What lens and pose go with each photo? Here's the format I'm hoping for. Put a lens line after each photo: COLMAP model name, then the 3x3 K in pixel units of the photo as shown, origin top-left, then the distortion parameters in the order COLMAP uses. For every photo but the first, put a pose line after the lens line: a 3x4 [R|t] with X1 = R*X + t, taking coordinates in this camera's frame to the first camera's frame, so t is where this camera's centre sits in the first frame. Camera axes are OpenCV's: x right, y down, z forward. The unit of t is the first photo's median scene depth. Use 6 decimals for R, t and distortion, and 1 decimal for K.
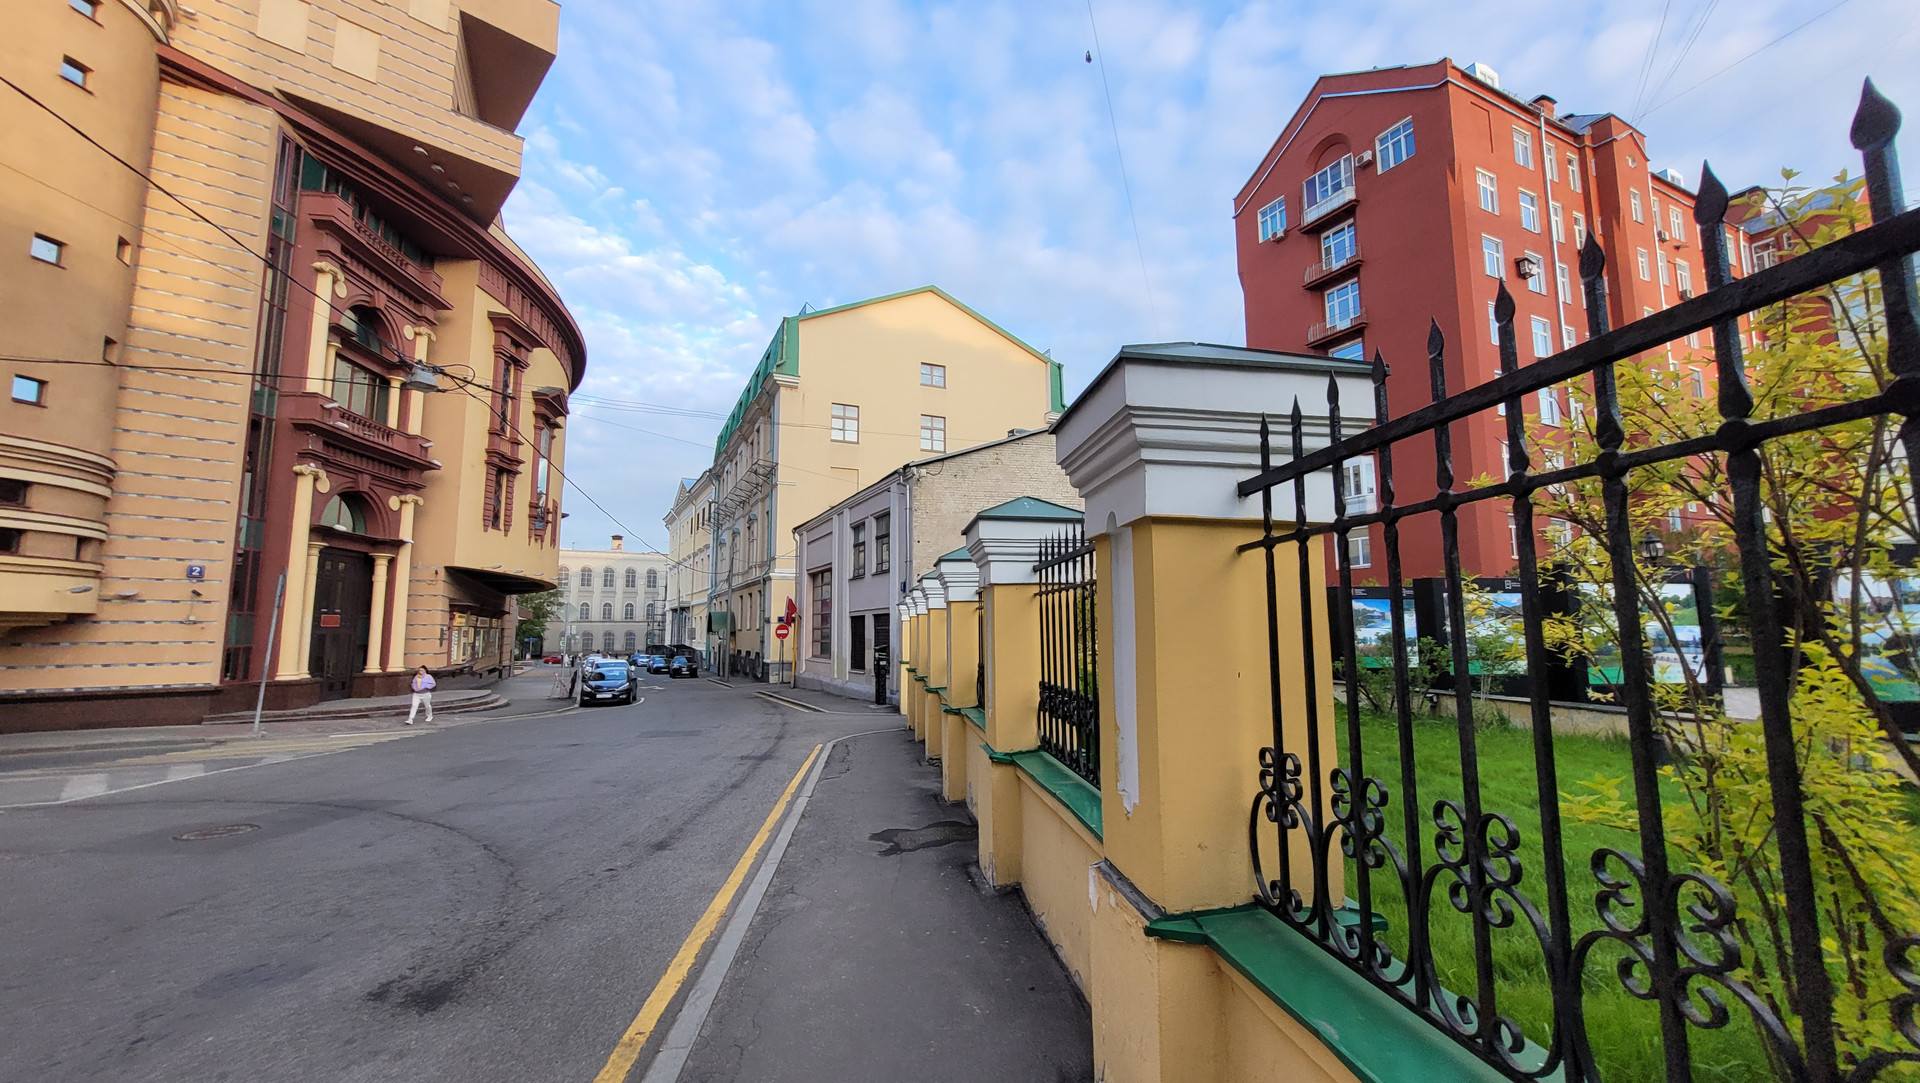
lens RADIAL K [[751.3, 0, 962.1], [0, 751.3, 546.6], [0, 0, 1]] dist [-0.000331, -0.000413]
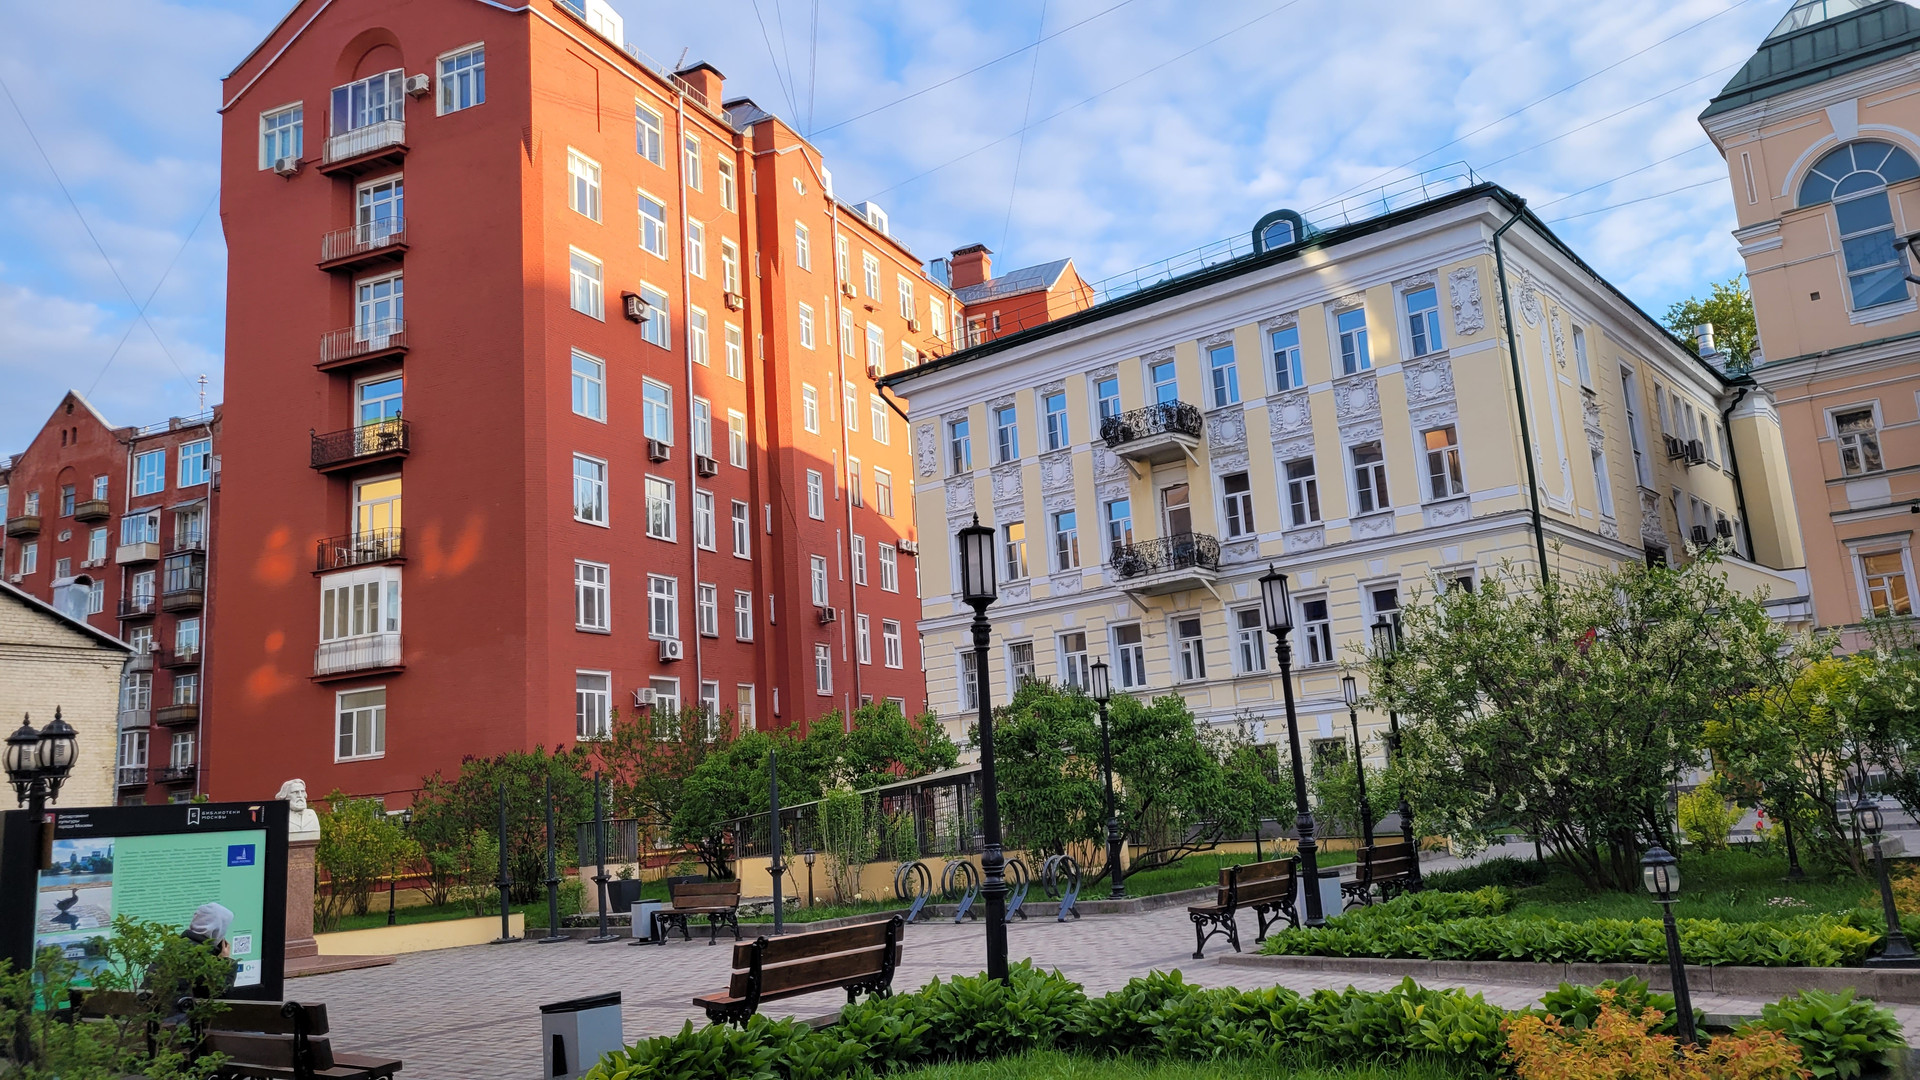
lens RADIAL K [[1439.5, 0, 1005.0], [0, 1439.5, 519.4], [0, 0, 1]] dist [0.057428, -0.034458]
pose [[0.755230, 0.076542, 0.650975, 0.163975], [-0.001802, 0.993397, -0.114713, -0.029167], [-0.655457, 0.085462, 0.750381, -0.198407]]
